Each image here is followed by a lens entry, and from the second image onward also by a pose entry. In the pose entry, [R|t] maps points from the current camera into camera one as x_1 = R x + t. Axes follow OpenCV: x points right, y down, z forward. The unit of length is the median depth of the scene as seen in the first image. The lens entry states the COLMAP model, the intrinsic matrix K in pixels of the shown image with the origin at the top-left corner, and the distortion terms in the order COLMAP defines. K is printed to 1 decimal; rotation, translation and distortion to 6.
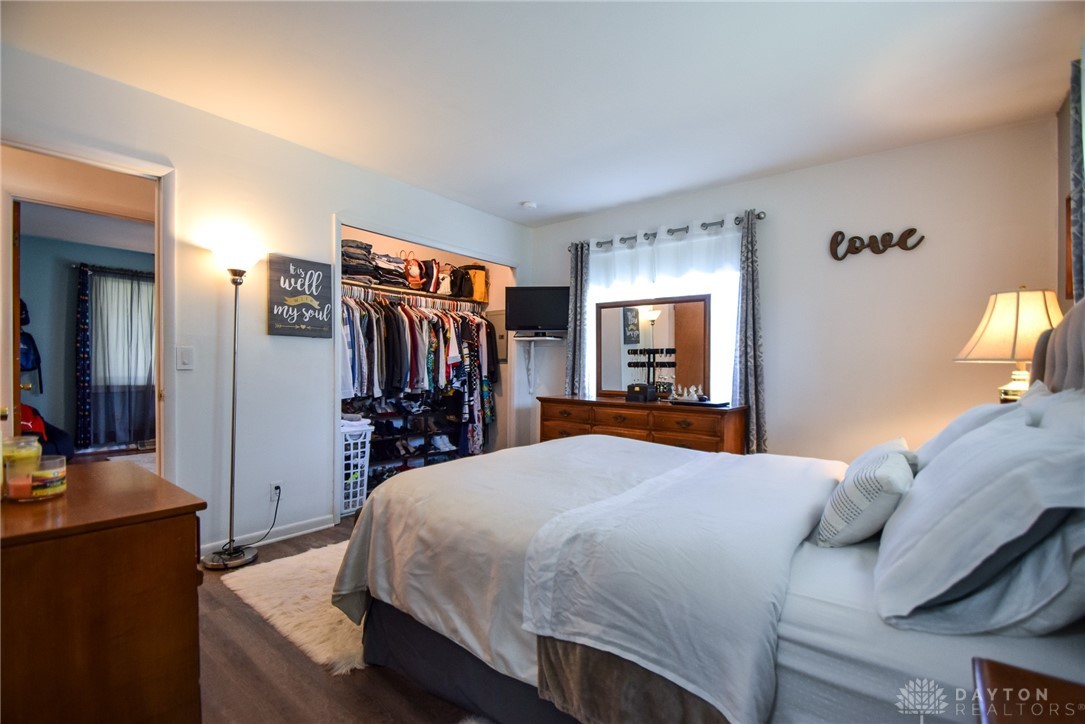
lens RADIAL K [[482.6, 0, 541.3], [0, 482.6, 364.1], [0, 0, 1]] dist [-0.025132, -0.002490]
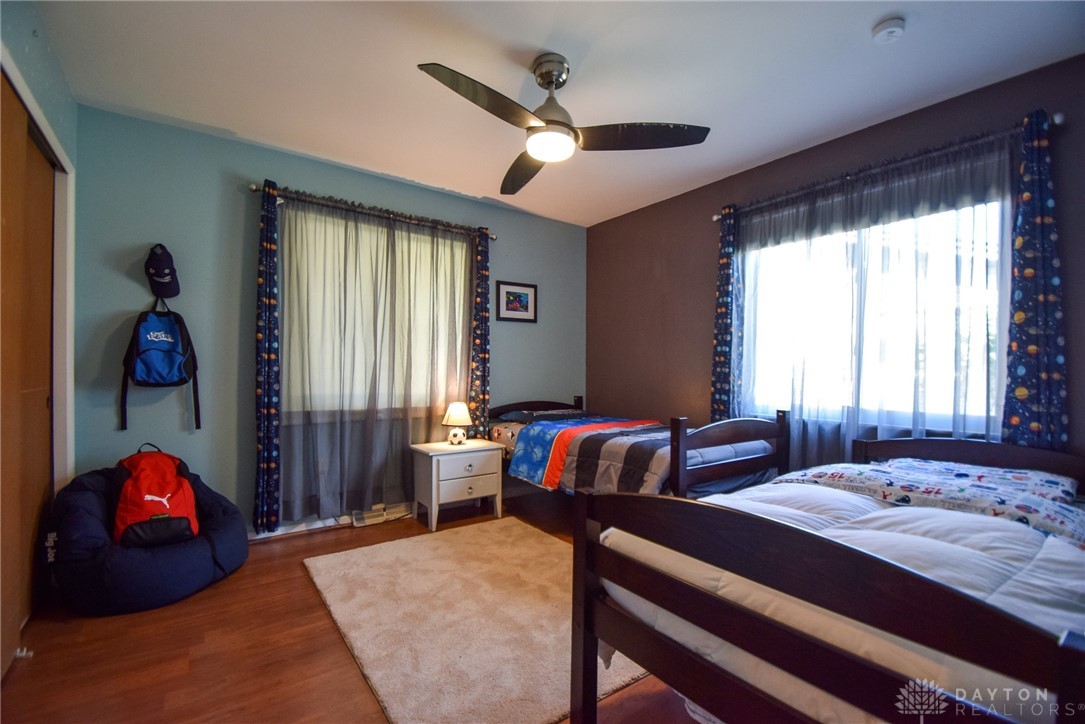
lens RADIAL K [[482.6, 0, 543.4], [0, 482.6, 364.2], [0, 0, 1]] dist [-0.025132, -0.002490]
pose [[0.956184, 0.008974, -0.292630, -0.506876], [-0.008805, 0.999959, 0.001894, -0.012587], [0.292636, 0.000766, 0.956224, 0.560441]]
